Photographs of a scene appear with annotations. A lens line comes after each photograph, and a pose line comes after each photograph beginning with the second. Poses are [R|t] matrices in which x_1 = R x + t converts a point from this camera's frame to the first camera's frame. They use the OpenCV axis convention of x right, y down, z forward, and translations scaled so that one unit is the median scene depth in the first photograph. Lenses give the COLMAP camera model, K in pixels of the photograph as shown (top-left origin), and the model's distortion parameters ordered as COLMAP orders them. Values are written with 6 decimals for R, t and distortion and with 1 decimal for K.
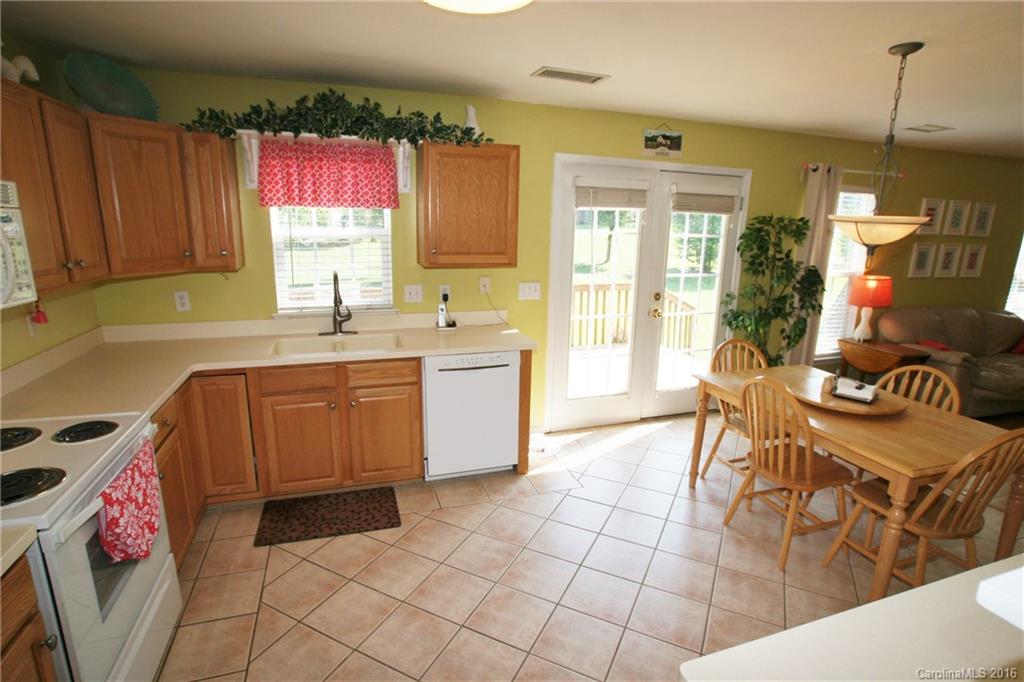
lens RADIAL K [[514.3, 0, 510.5], [0, 514.3, 347.6], [0, 0, 1]] dist [-0.079519, 0.037984]
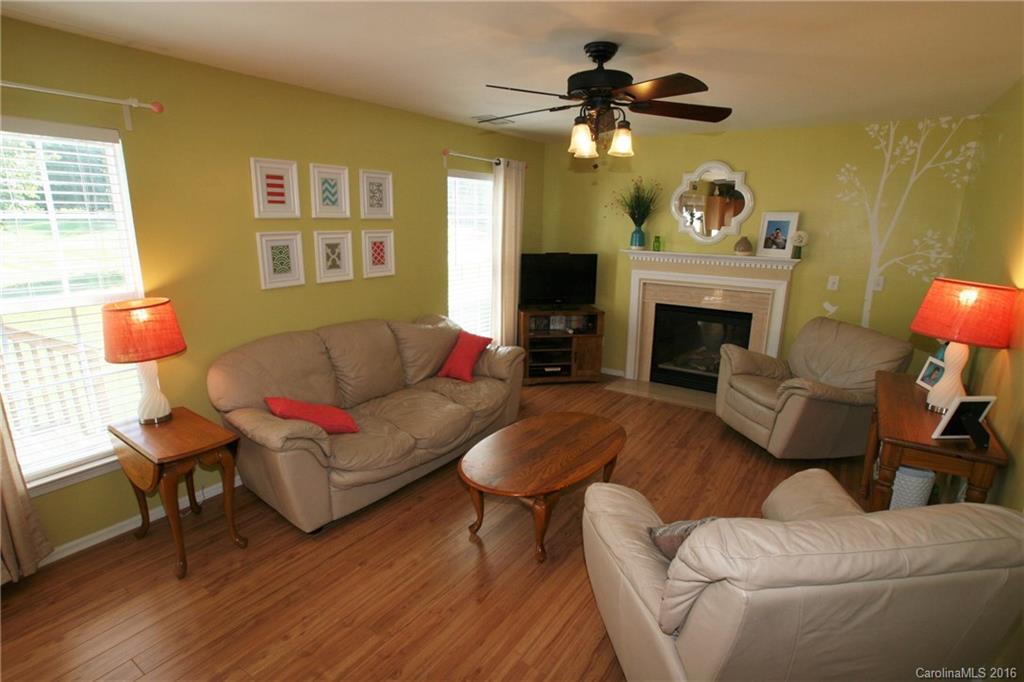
lens RADIAL K [[514.3, 0, 510.5], [0, 514.3, 347.6], [0, 0, 1]] dist [-0.079519, 0.037984]
pose [[0.797303, -0.156952, 0.582815, 0.972398], [0.144213, 0.987169, 0.068558, -0.100666], [-0.586098, 0.029388, 0.809707, 0.467173]]
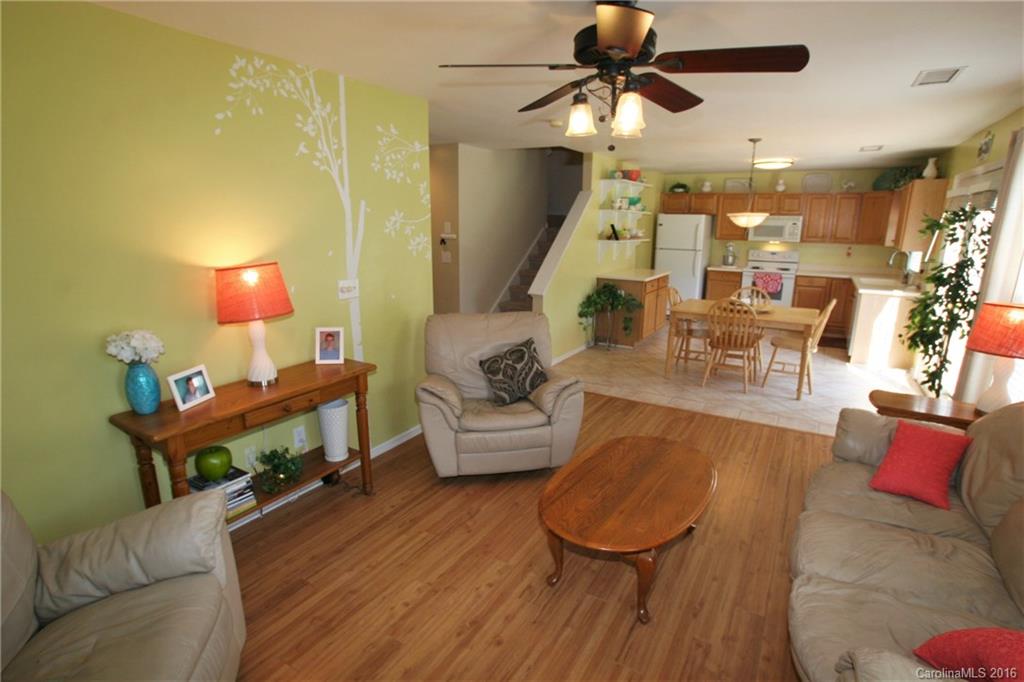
lens RADIAL K [[514.3, 0, 510.5], [0, 514.3, 347.6], [0, 0, 1]] dist [-0.079519, 0.037984]
pose [[-0.759501, 0.132930, -0.636779, 1.997516], [-0.173835, 0.901823, 0.395596, -0.285090], [0.626849, 0.411150, -0.661828, 1.360297]]
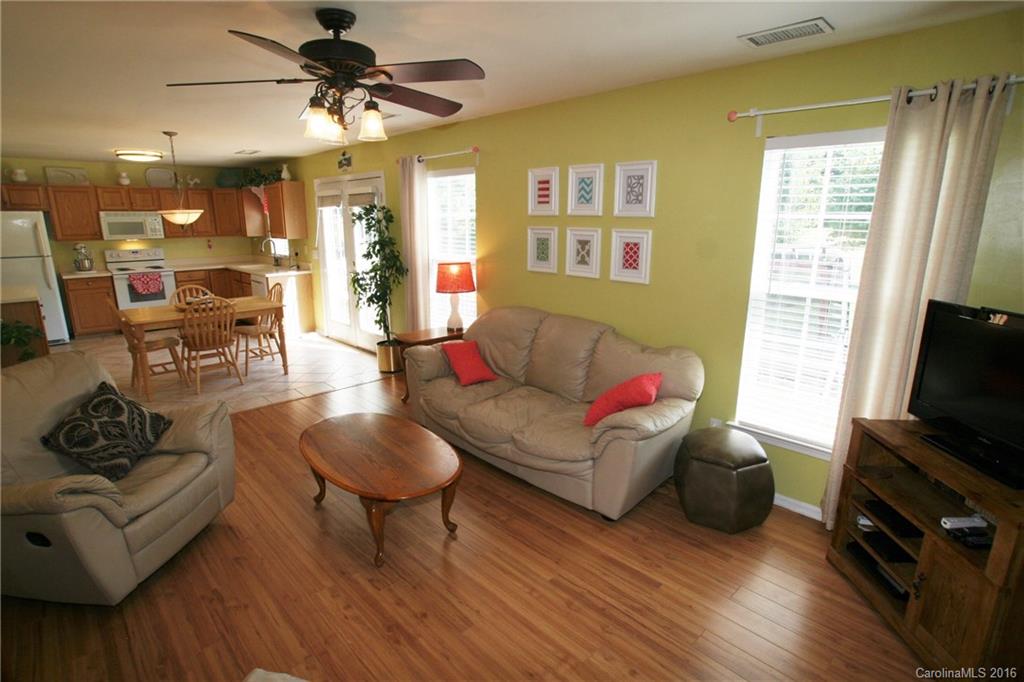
lens RADIAL K [[514.3, 0, 510.5], [0, 514.3, 347.6], [0, 0, 1]] dist [-0.079519, 0.037984]
pose [[0.427635, 0.205057, -0.880386, 2.202198], [-0.207701, 0.970162, 0.125080, -0.170883], [0.879766, 0.129369, 0.457466, 0.890706]]
